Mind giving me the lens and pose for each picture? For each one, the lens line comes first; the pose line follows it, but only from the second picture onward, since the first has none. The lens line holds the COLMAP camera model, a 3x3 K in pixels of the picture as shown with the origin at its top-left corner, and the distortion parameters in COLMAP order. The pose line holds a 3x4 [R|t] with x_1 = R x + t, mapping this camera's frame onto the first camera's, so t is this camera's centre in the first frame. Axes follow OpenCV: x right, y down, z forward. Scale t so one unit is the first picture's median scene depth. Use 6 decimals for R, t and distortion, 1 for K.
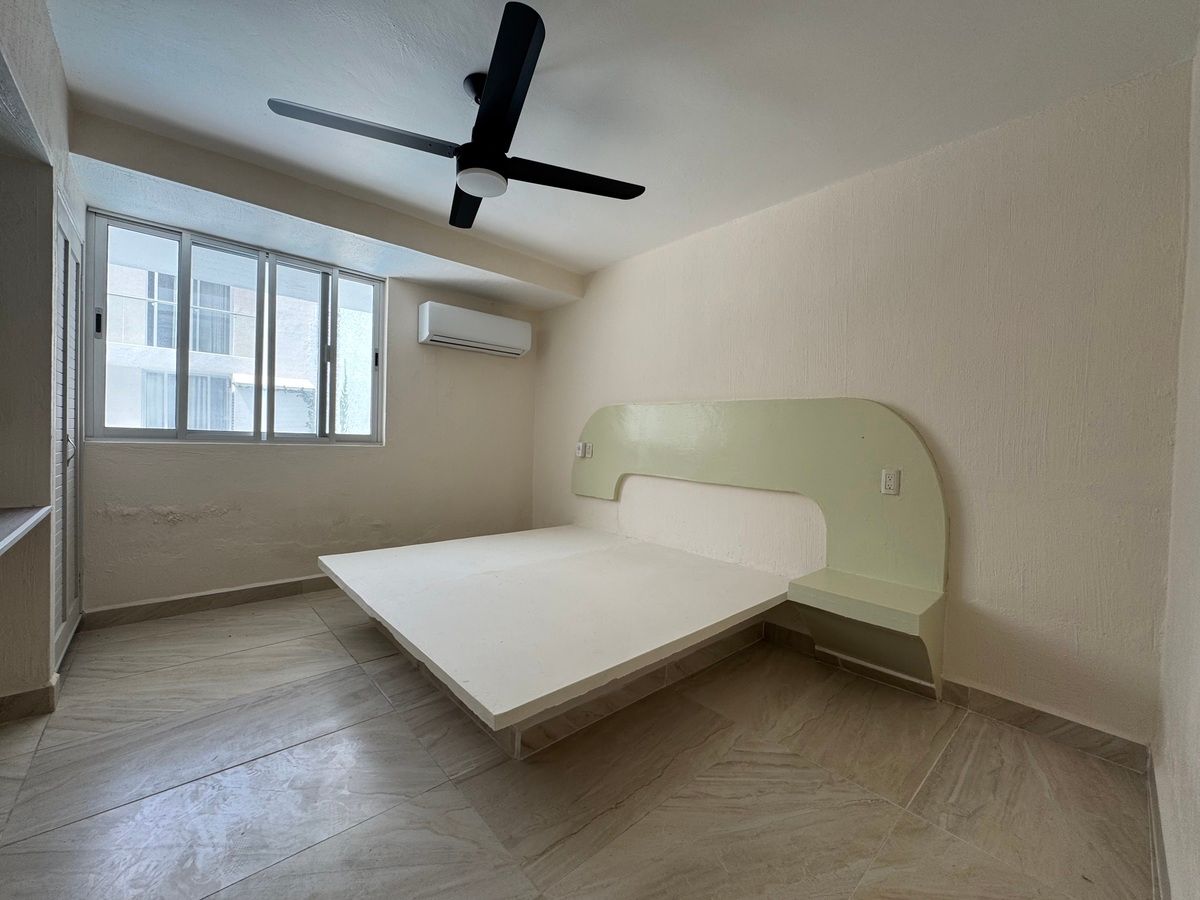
lens RADIAL K [[476.1, 0, 601.6], [0, 476.1, 449.9], [0, 0, 1]] dist [-0.011351, -0.000066]
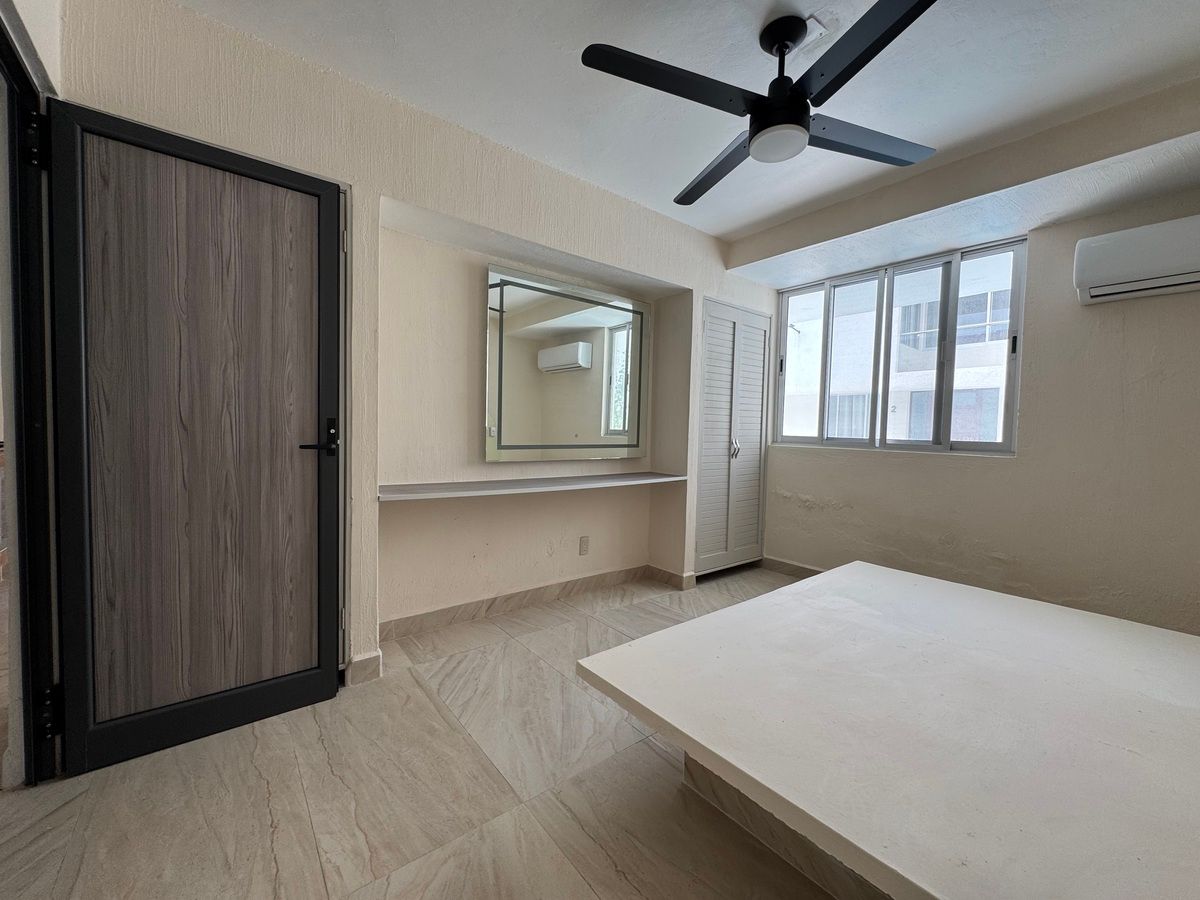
lens RADIAL K [[476.1, 0, 601.6], [0, 476.1, 449.9], [0, 0, 1]] dist [-0.011351, -0.000066]
pose [[-0.068605, 0.009376, -0.997600, 0.394990], [-0.052344, 0.998545, 0.012985, 0.005873], [0.996270, 0.053109, -0.068014, 0.461412]]
